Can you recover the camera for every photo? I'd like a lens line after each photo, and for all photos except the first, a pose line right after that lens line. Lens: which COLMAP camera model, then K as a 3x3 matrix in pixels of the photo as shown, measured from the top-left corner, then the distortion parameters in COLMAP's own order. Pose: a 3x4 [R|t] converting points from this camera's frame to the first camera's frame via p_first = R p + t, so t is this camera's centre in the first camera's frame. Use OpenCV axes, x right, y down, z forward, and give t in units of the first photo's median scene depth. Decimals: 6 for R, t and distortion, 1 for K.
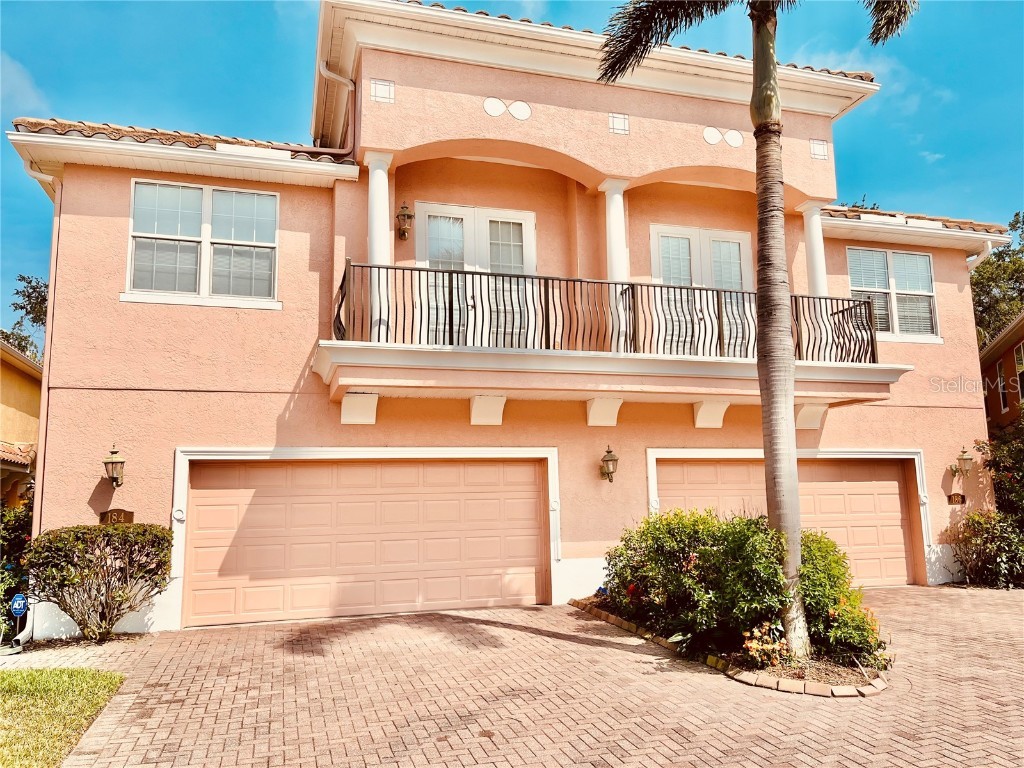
lens RADIAL K [[779.1, 0, 511.6], [0, 779.1, 396.5], [0, 0, 1]] dist [0.068513, -0.097763]
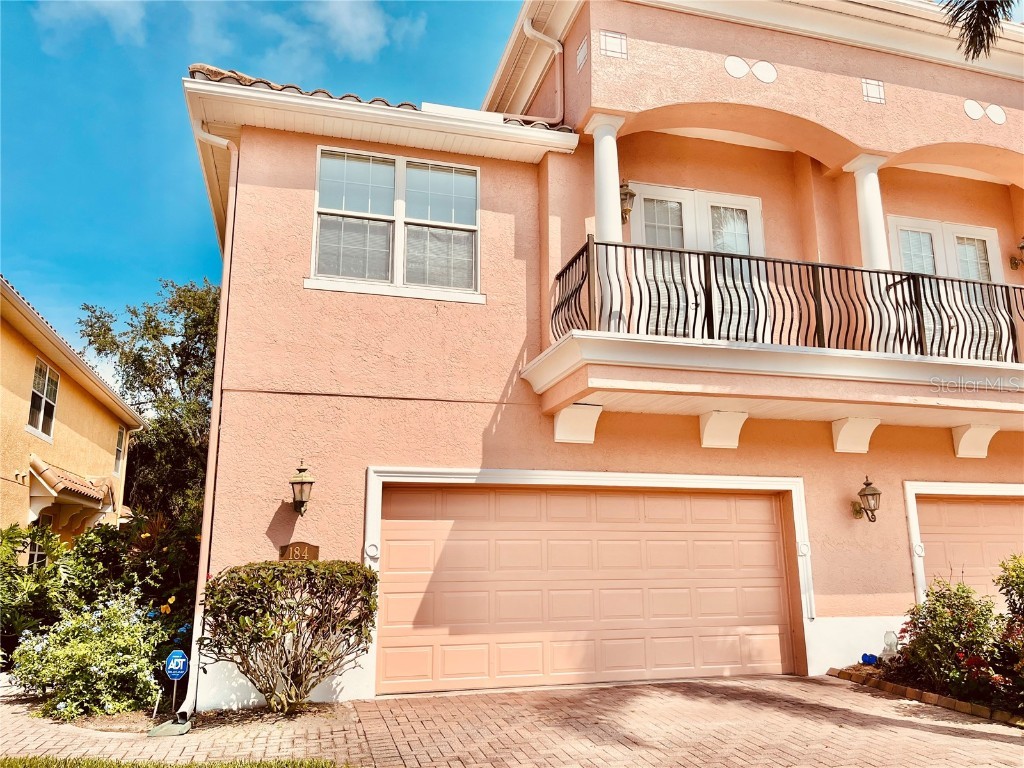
lens RADIAL K [[781.8, 0, 508.7], [0, 781.8, 392.6], [0, 0, 1]] dist [0.059438, -0.063731]
pose [[0.999603, 0.010453, -0.026168, -0.247427], [-0.012209, 0.997621, -0.067854, 0.039653], [0.025396, 0.068146, 0.997352, 0.182187]]
